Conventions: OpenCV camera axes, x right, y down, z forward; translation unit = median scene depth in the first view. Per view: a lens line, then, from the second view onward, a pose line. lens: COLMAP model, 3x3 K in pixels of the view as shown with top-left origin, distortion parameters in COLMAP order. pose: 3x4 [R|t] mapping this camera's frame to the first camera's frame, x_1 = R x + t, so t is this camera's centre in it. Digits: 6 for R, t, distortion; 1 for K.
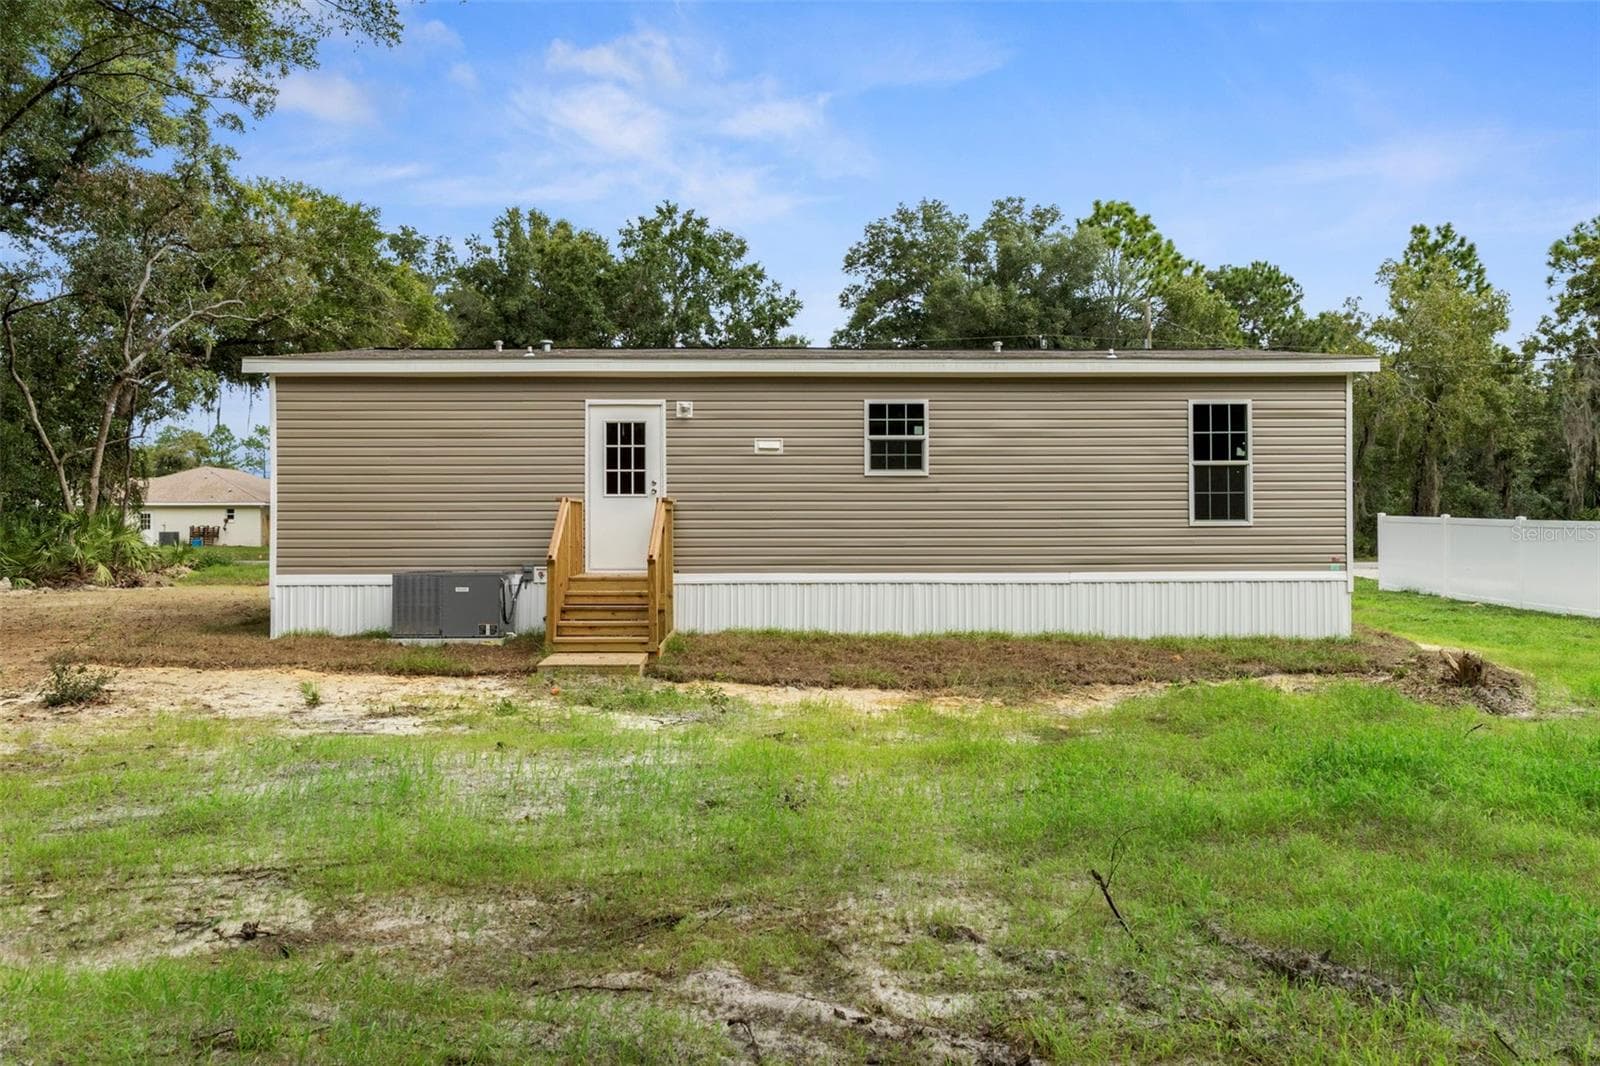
lens RADIAL K [[1170.0, 0, 800.0], [0, 1170.0, 533.0], [0, 0, 1]] dist [0.004280, 0.003007]
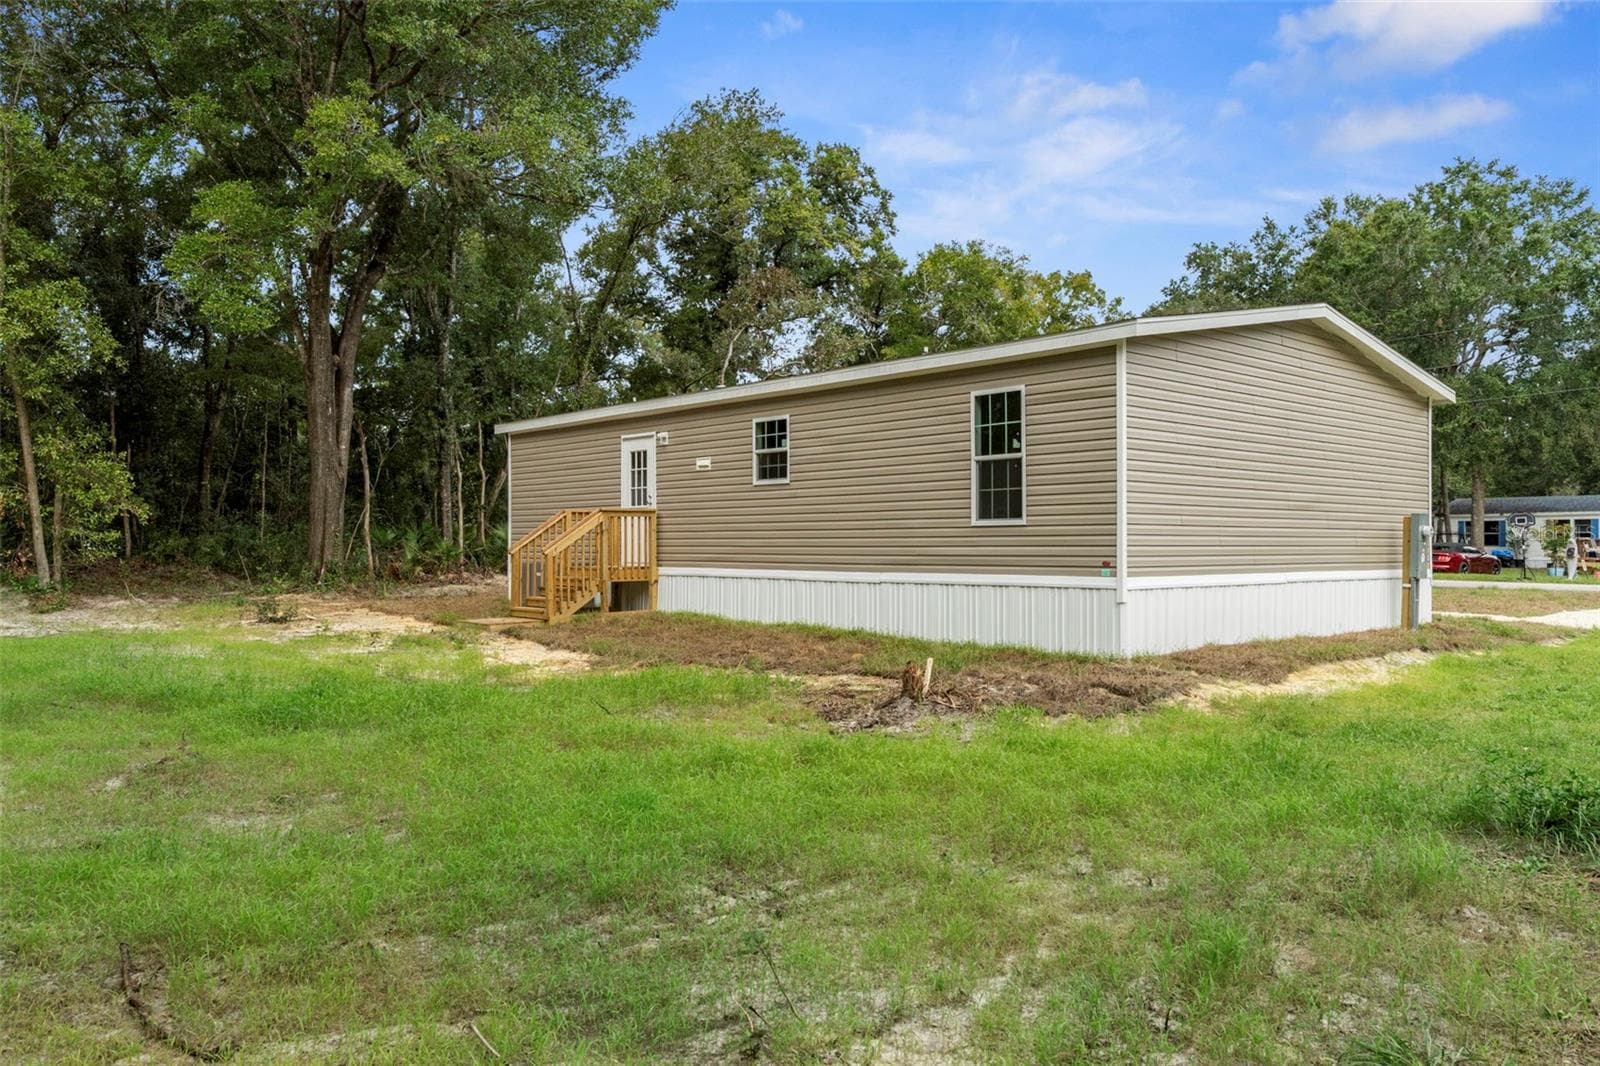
lens RADIAL K [[1170.0, 0, 800.0], [0, 1170.0, 533.0], [0, 0, 1]] dist [0.004280, 0.003007]
pose [[0.633070, -0.004296, -0.774083, 0.972121], [-0.002338, 0.999969, -0.007461, 0.007169], [0.774091, 0.006533, 0.633041, 0.297414]]
